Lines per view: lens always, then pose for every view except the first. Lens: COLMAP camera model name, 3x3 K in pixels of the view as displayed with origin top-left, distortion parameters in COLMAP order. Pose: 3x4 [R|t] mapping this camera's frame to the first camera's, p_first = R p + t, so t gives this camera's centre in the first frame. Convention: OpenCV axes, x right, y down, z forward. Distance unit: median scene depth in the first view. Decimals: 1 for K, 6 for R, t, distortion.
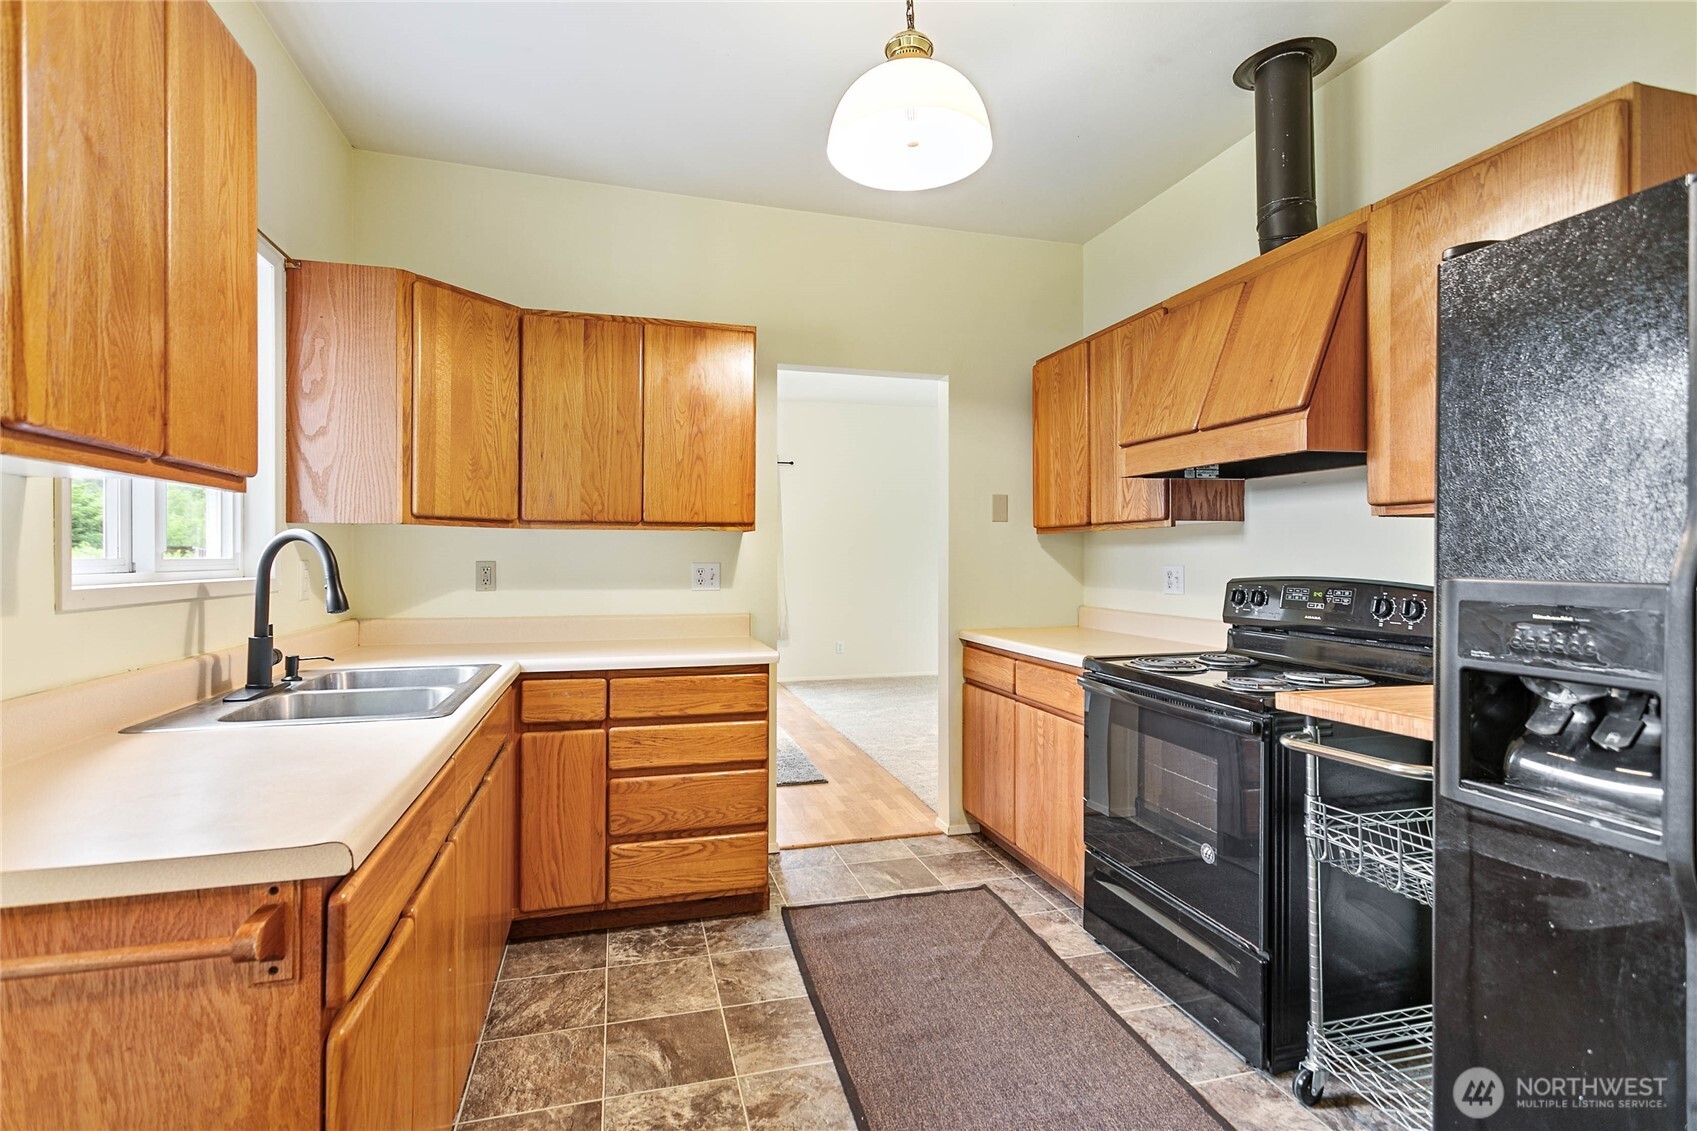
lens RADIAL K [[816.4, 0, 840.6], [0, 816.4, 565.5], [0, 0, 1]] dist [0.002968, 0.000748]
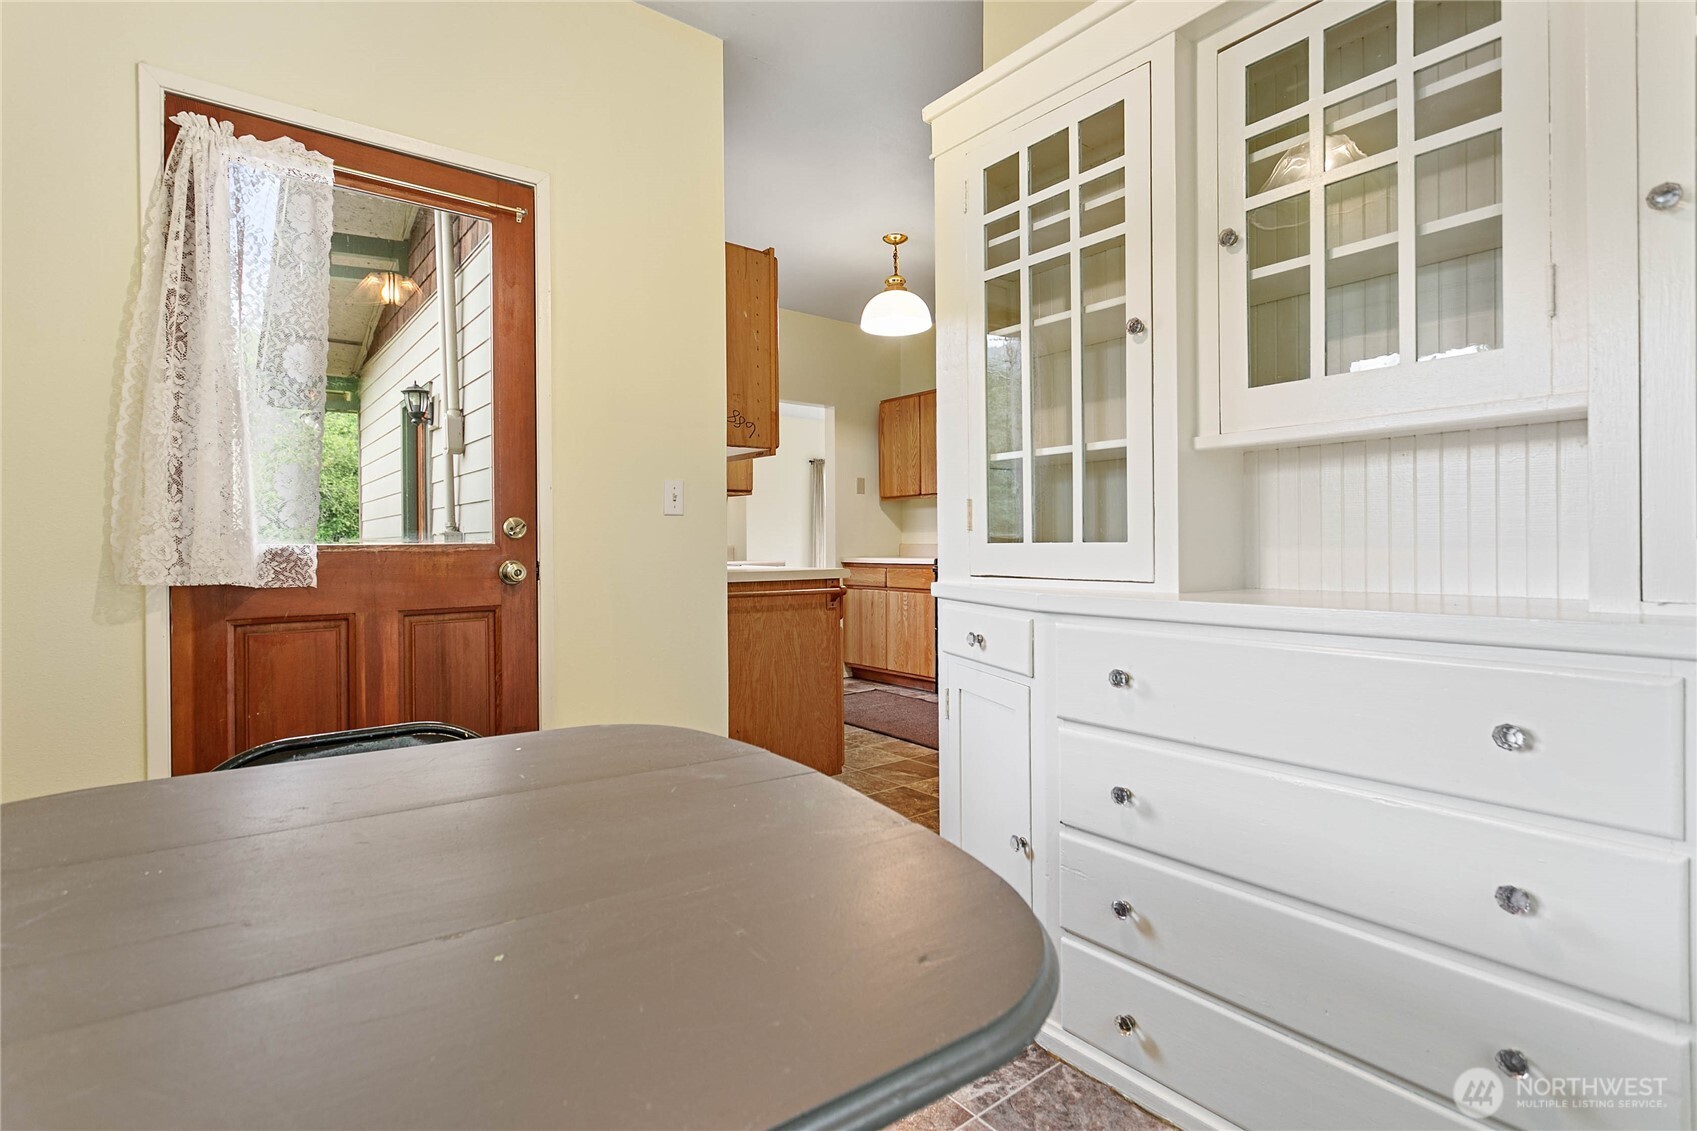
lens RADIAL K [[816.4, 0, 848.4], [0, 816.4, 554.8], [0, 0, 1]] dist [0.002968, 0.000748]
pose [[0.924155, -0.009534, 0.381898, -0.551481], [0.006634, 0.999938, 0.008911, 0.067288], [-0.381959, -0.005702, 0.924162, -0.644486]]
